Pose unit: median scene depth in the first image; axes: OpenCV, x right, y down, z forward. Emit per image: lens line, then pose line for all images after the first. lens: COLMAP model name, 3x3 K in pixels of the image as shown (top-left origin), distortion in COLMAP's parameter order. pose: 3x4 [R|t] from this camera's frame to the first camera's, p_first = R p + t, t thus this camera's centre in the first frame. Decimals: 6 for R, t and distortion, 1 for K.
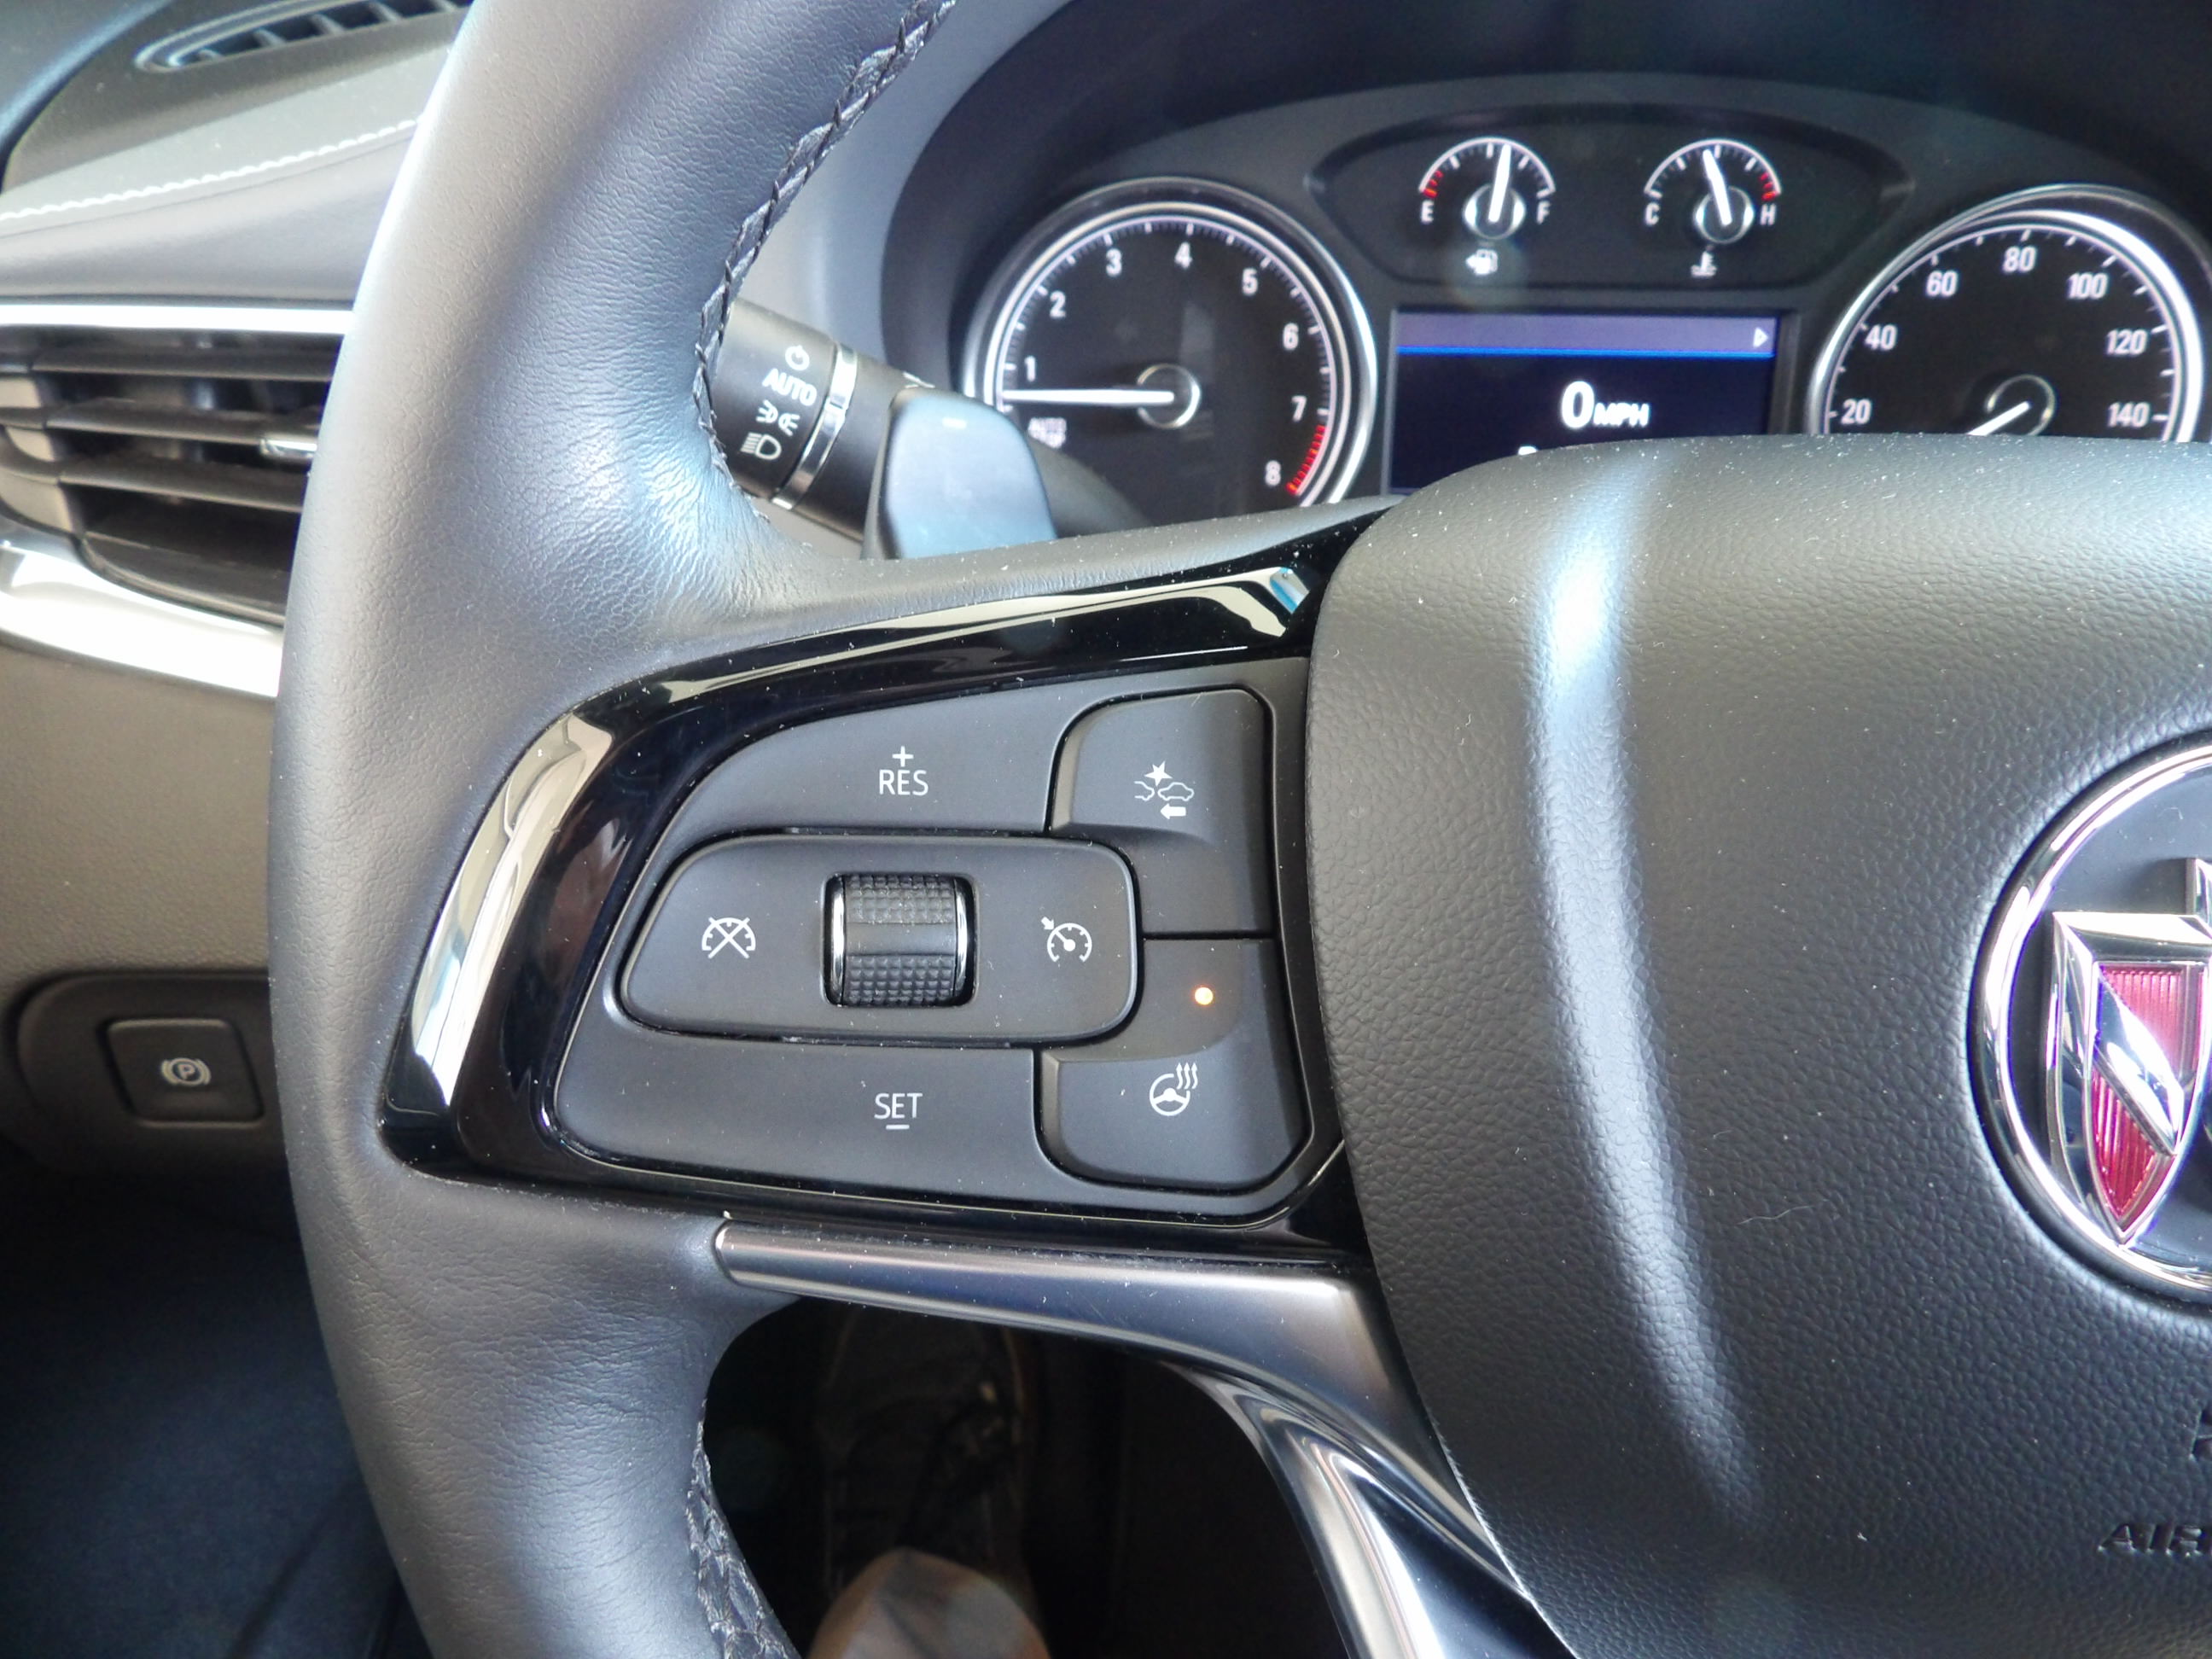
lens RADIAL K [[1615.4, 0, 1077.3], [0, 1615.4, 819.1], [0, 0, 1]] dist [-0.030699, 0.033593]
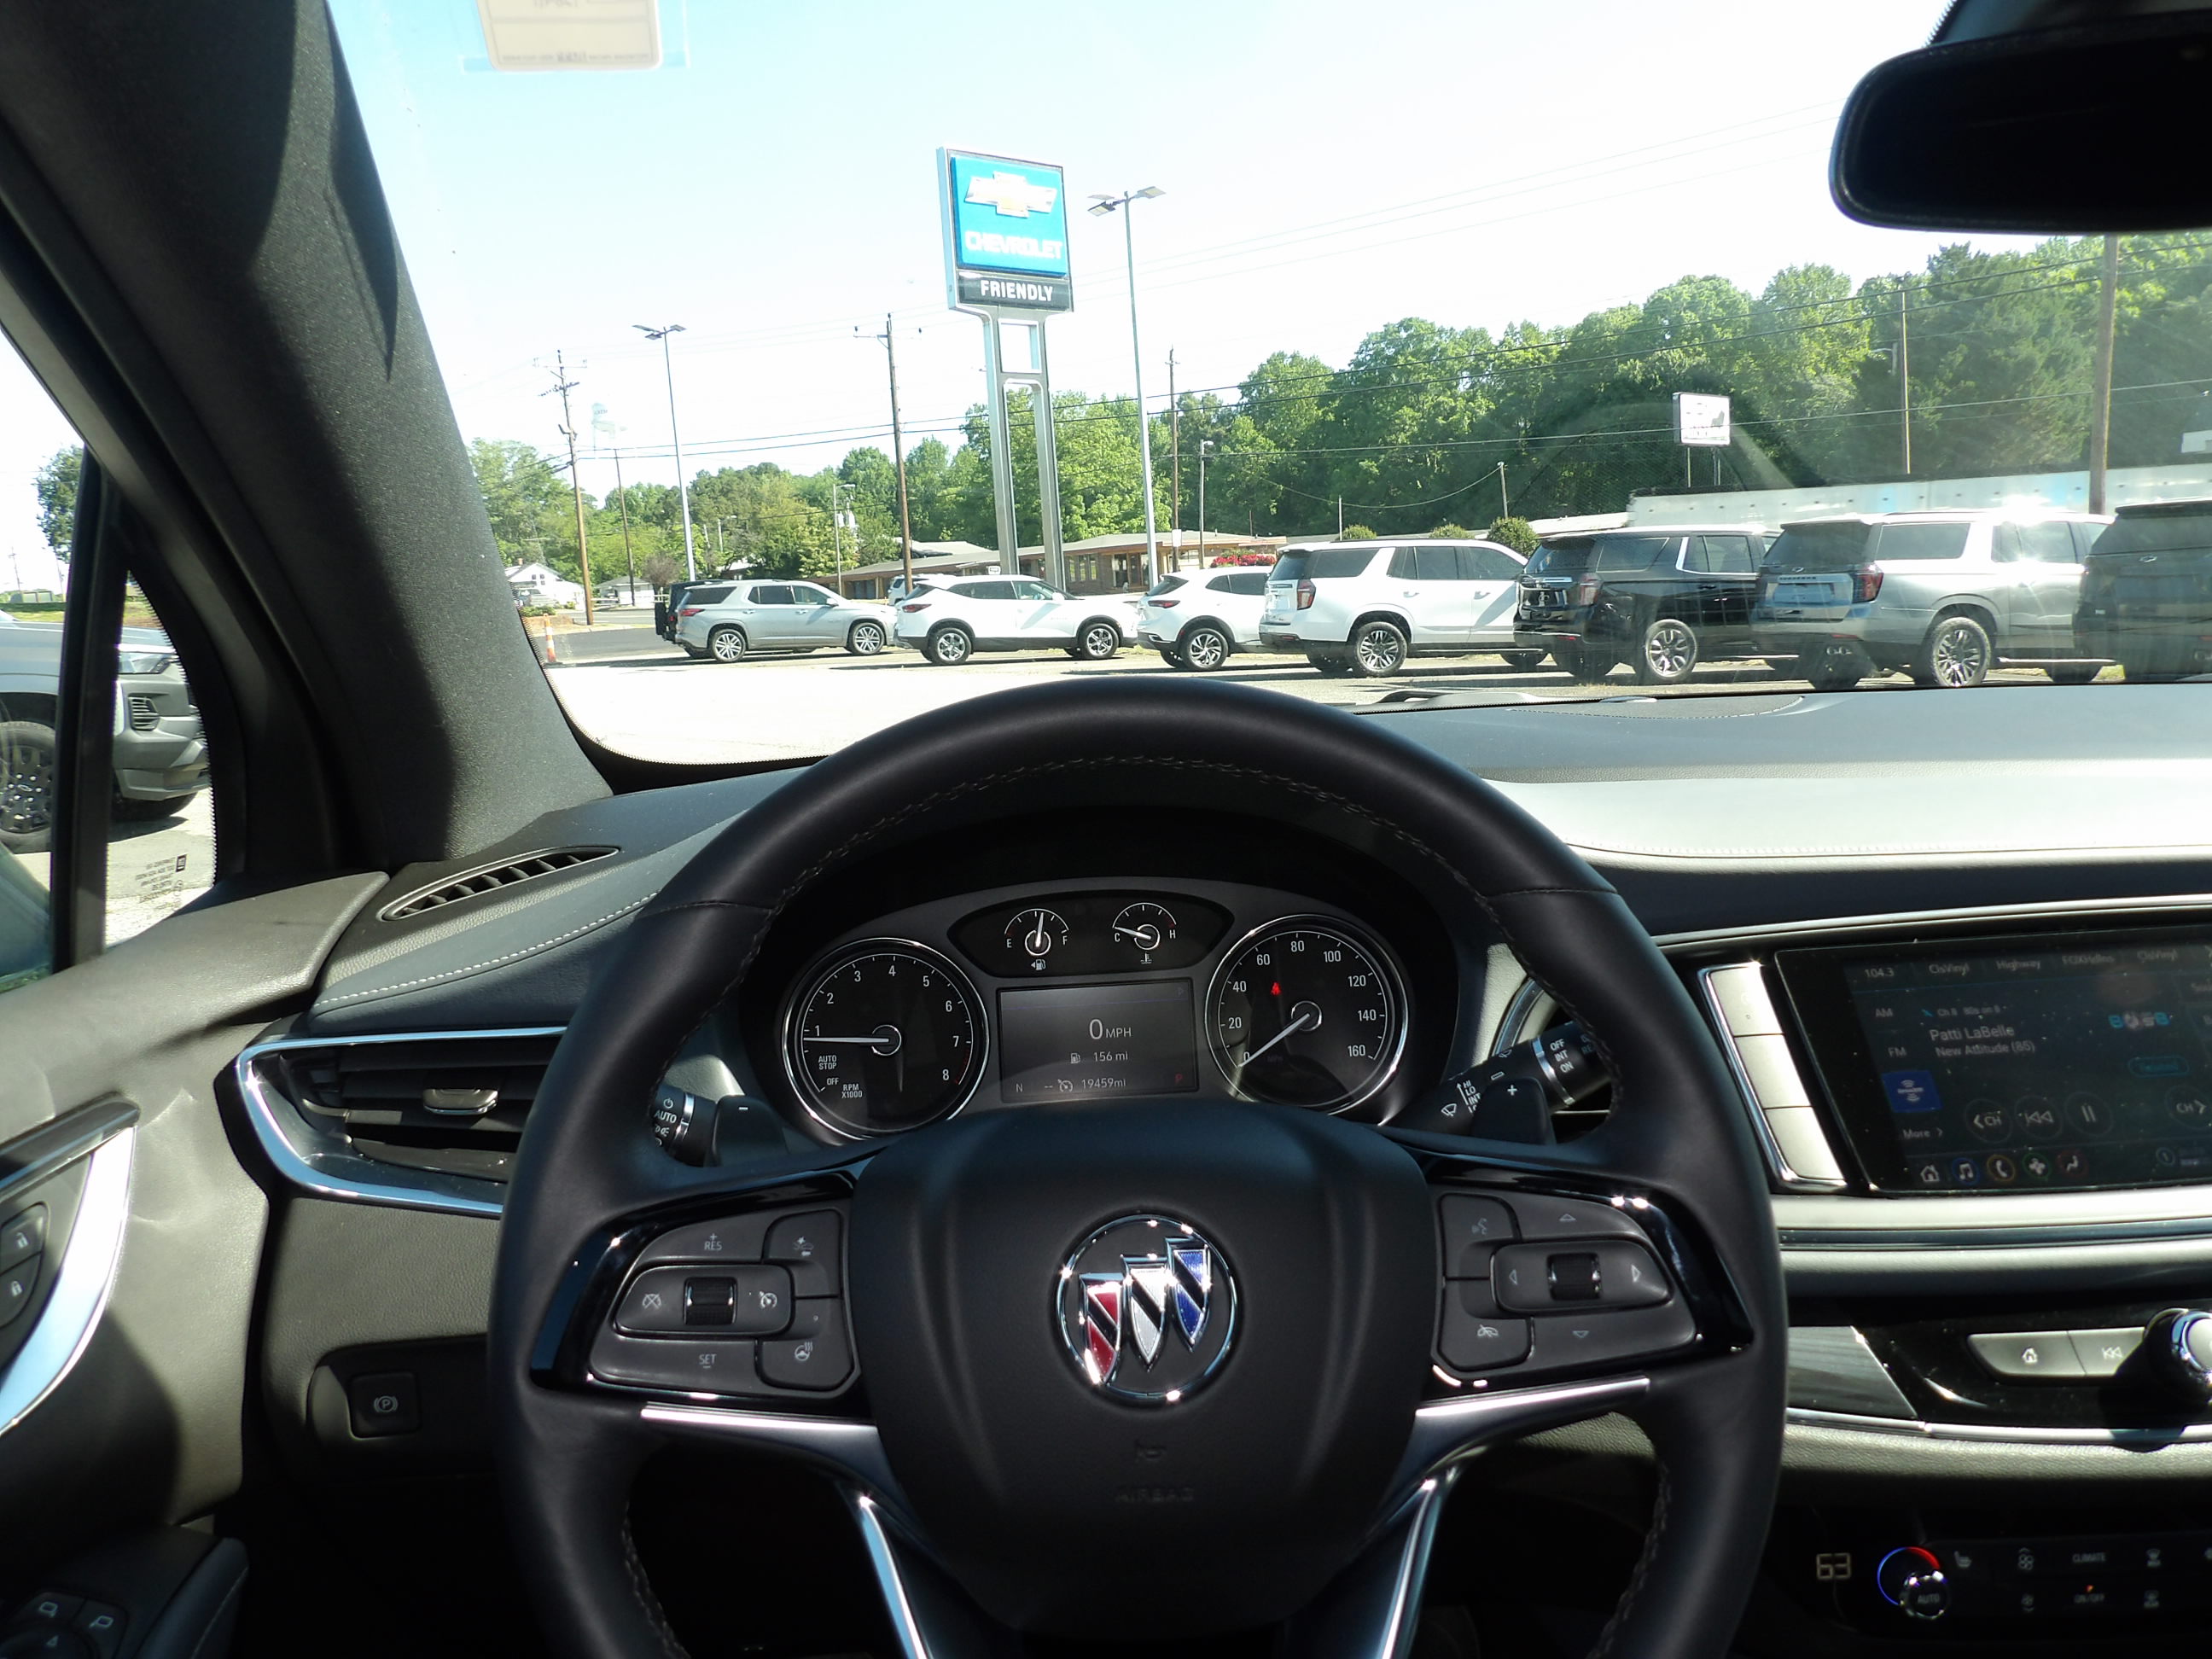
lens RADIAL K [[1615.4, 0, 1106.8], [0, 1615.4, 810.4], [0, 0, 1]] dist [-0.030699, 0.033593]
pose [[0.995643, -0.056901, 0.073878, 0.198886], [0.081249, 0.918147, -0.387821, 0.272886], [-0.045763, 0.392134, 0.918769, -0.954987]]
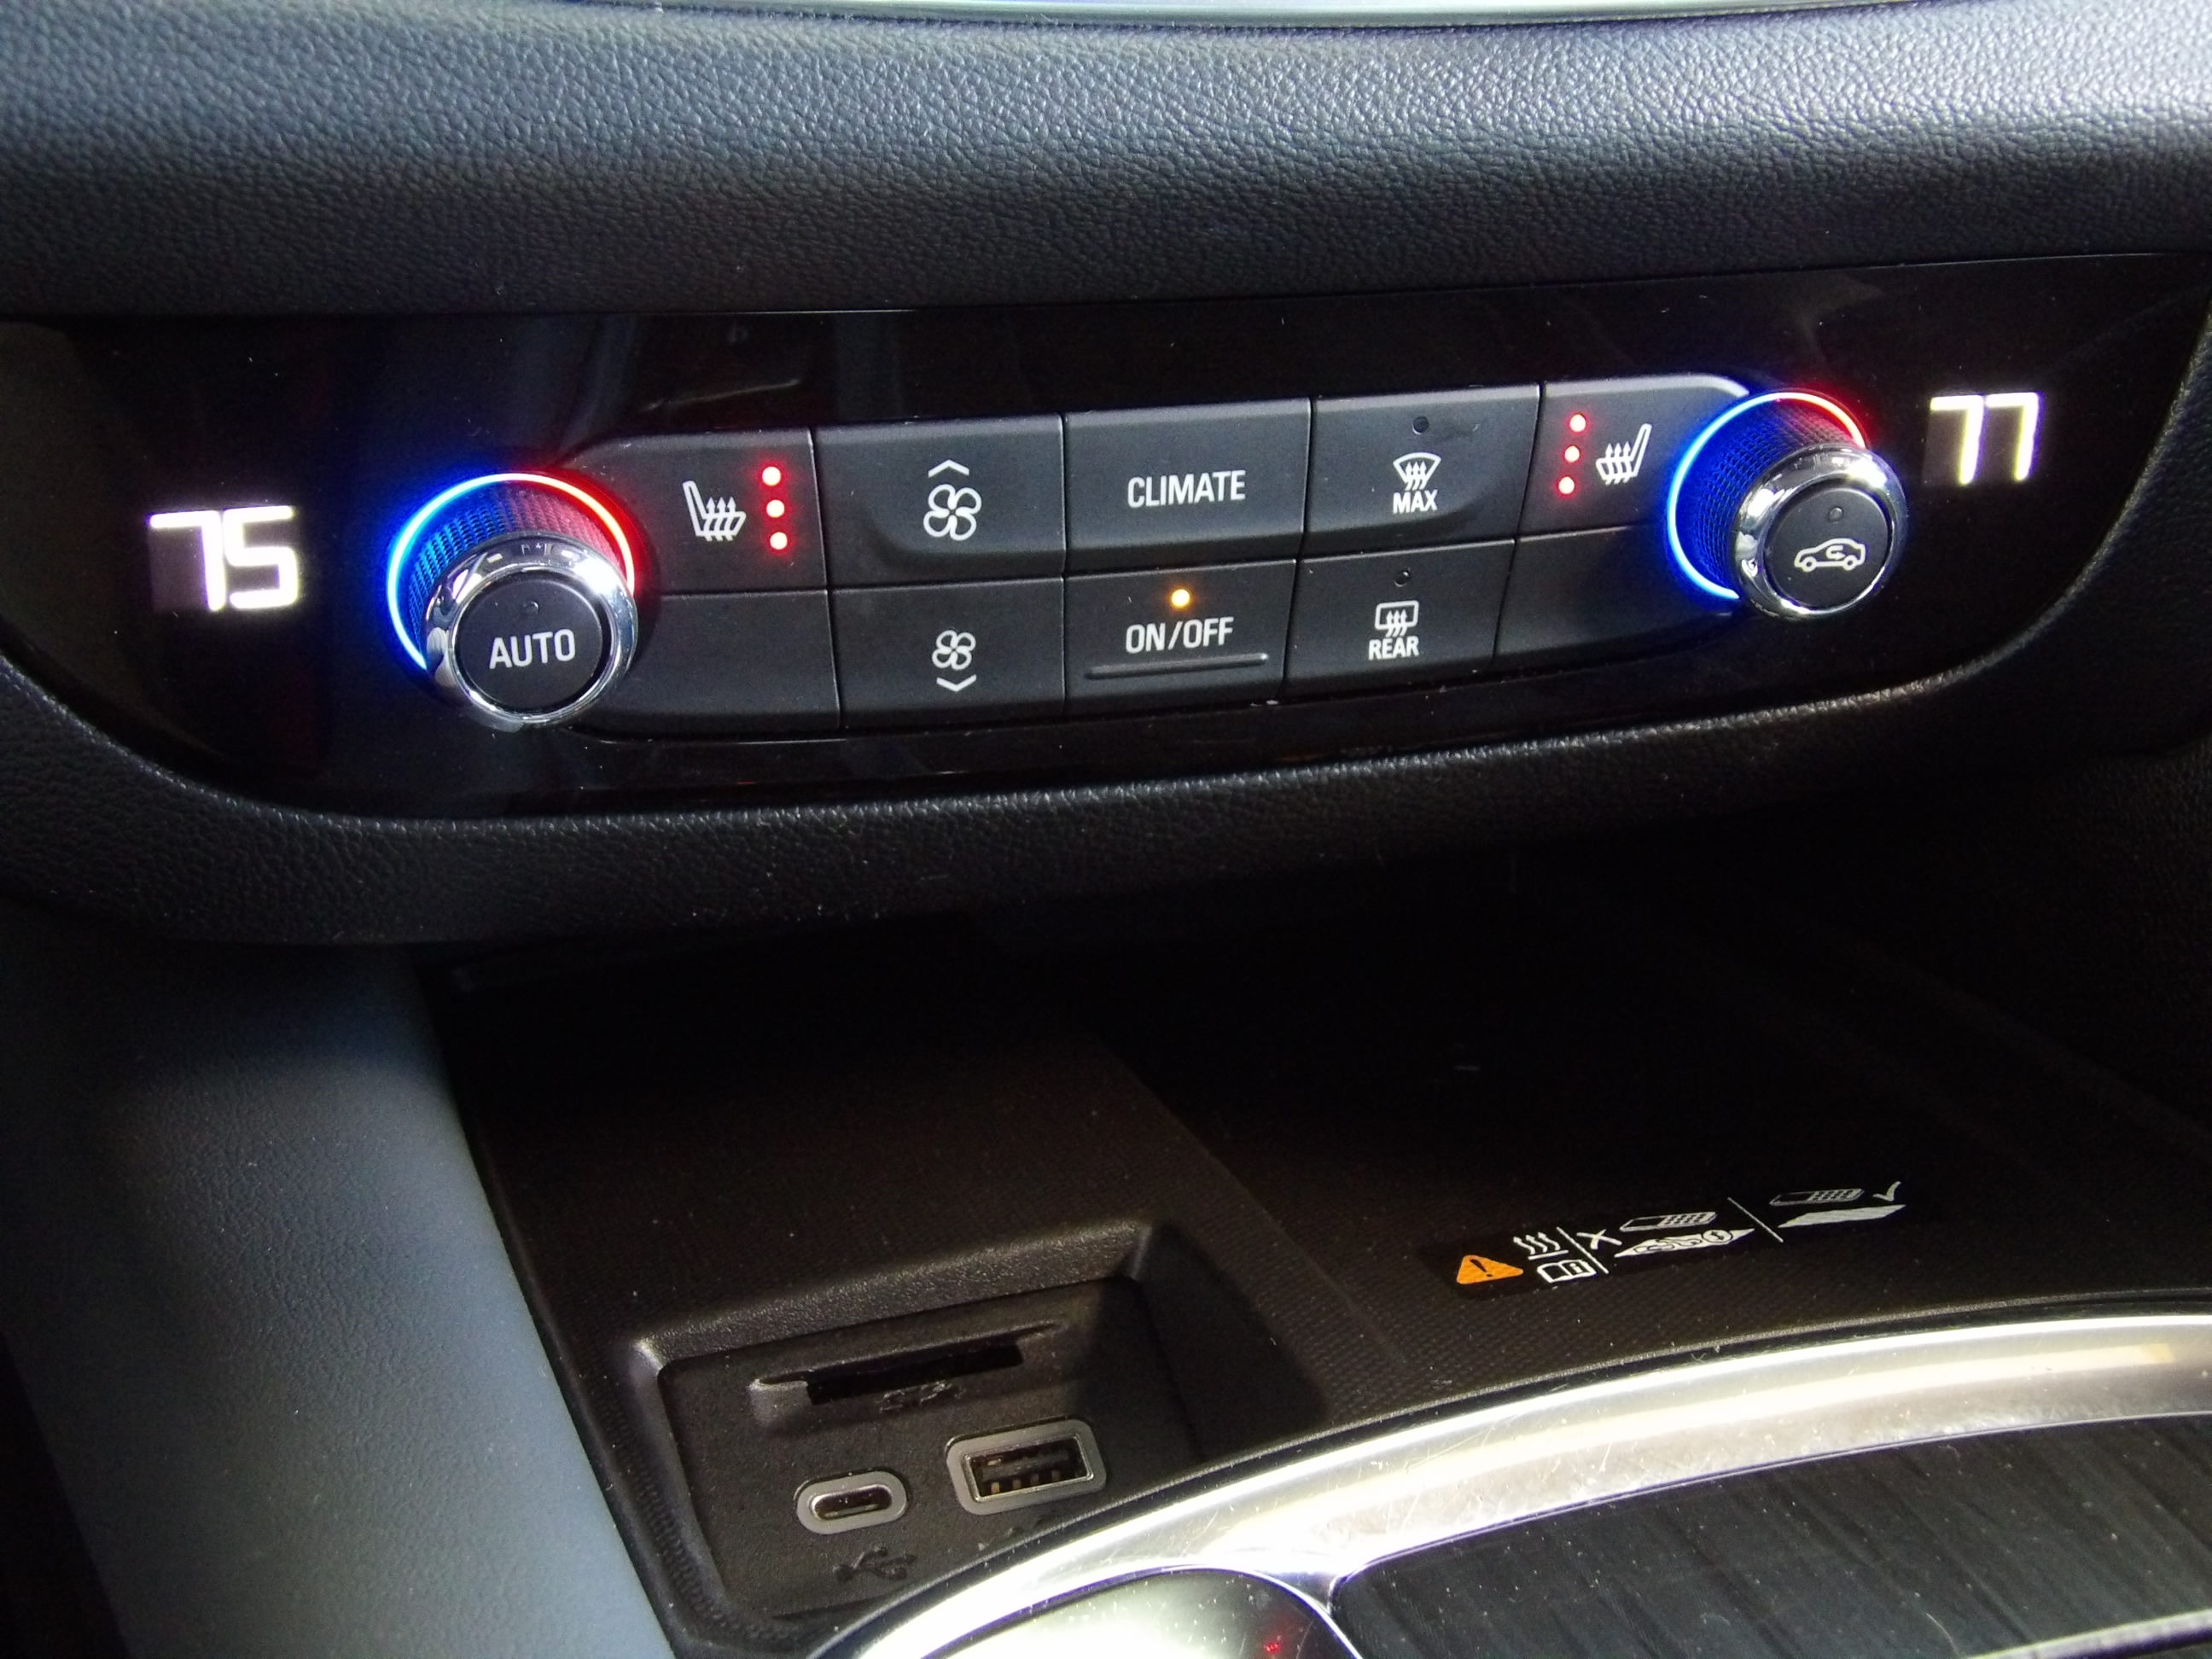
lens RADIAL K [[3675.9, 0, 1091.3], [0, 3675.9, 831.3], [0, 0, 1]] dist [-0.029918, 0.000000]
pose [[0.938384, -0.129419, 0.320447, 0.904181], [0.127617, 0.991464, 0.026712, 0.475380], [-0.321168, 0.015828, 0.946890, -0.142162]]
